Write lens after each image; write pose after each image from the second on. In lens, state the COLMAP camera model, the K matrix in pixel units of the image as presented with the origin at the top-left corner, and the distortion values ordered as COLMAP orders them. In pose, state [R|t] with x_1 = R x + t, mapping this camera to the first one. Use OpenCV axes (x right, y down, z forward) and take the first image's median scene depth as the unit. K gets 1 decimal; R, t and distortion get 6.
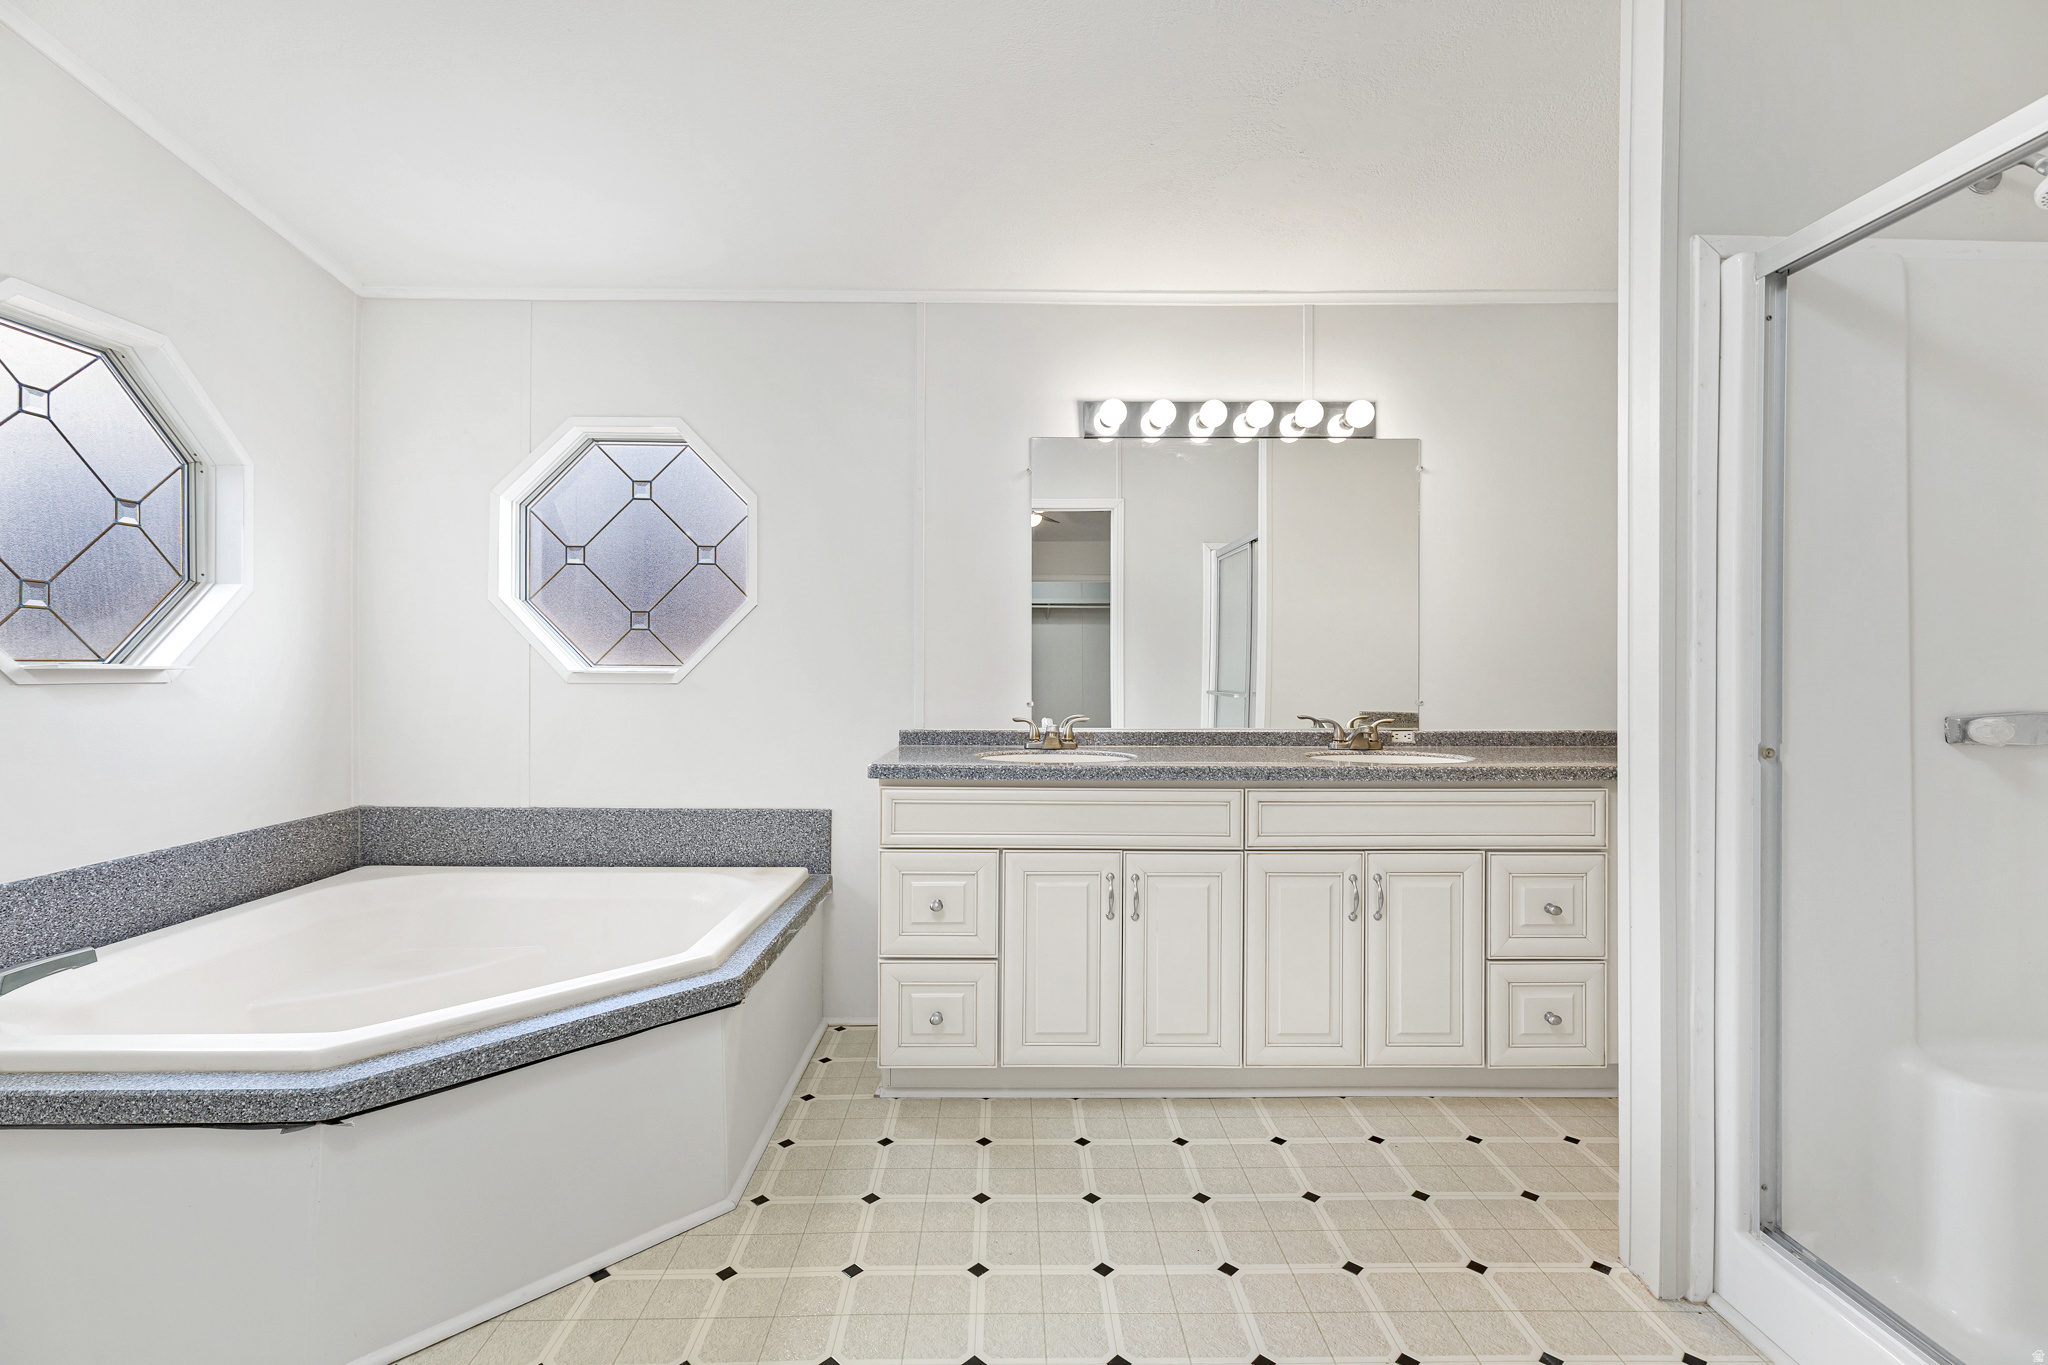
lens RADIAL K [[915.4, 0, 1020.9], [0, 915.4, 675.9], [0, 0, 1]] dist [-0.001502, 0.000200]
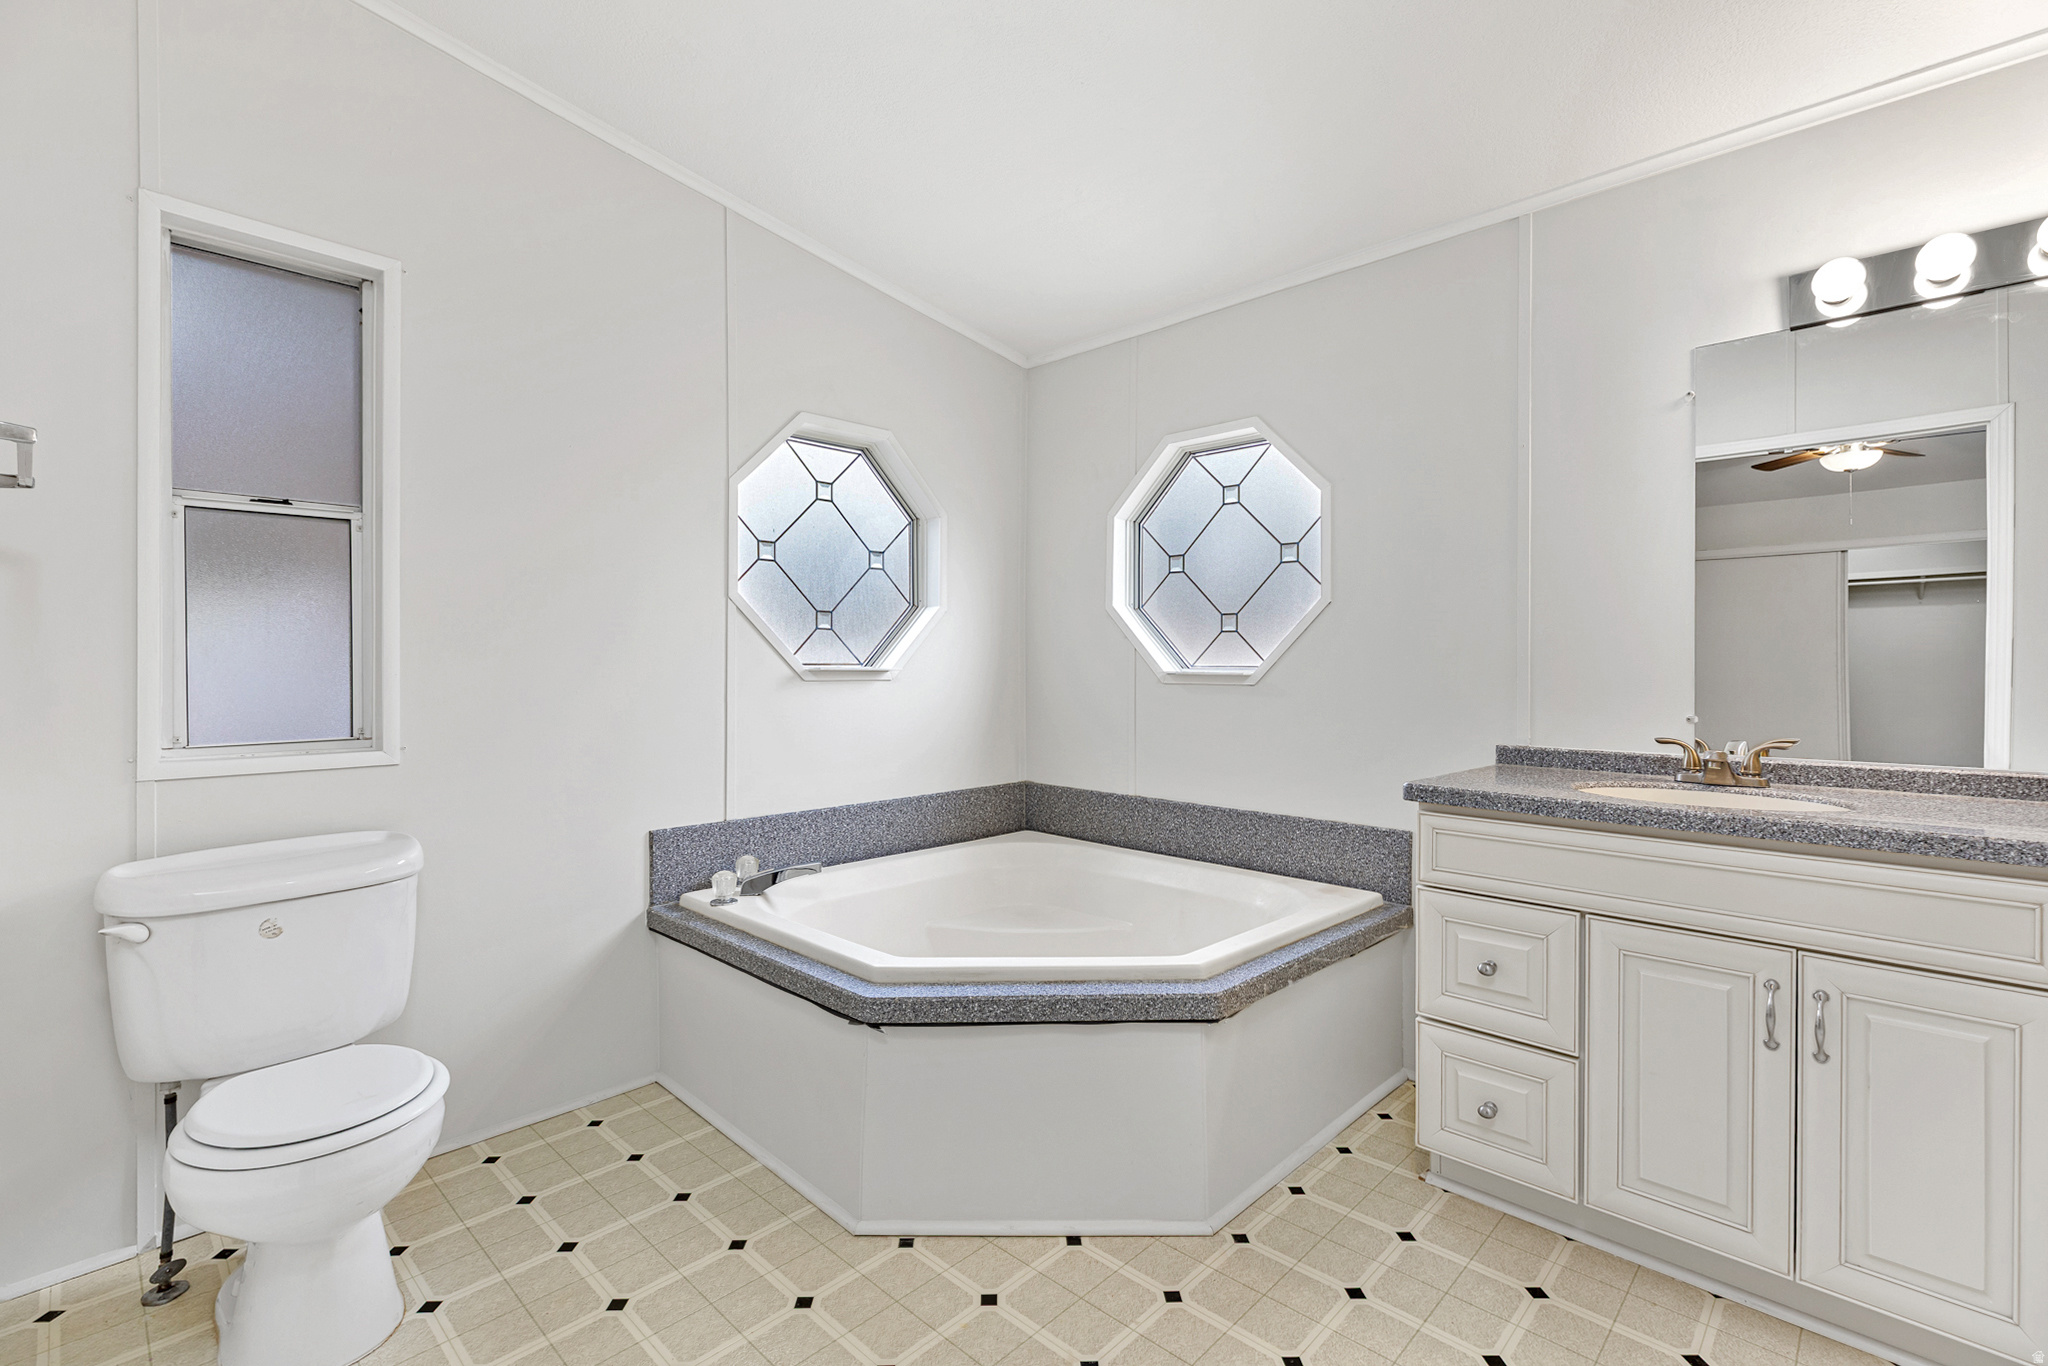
lens RADIAL K [[915.4, 0, 1022.0], [0, 915.4, 674.9], [0, 0, 1]] dist [-0.001502, 0.000200]
pose [[0.708256, 0.004594, -0.705940, 0.179312], [-0.006788, 0.999977, -0.000303, -0.001328], [0.705923, 0.005006, 0.708271, 0.147103]]
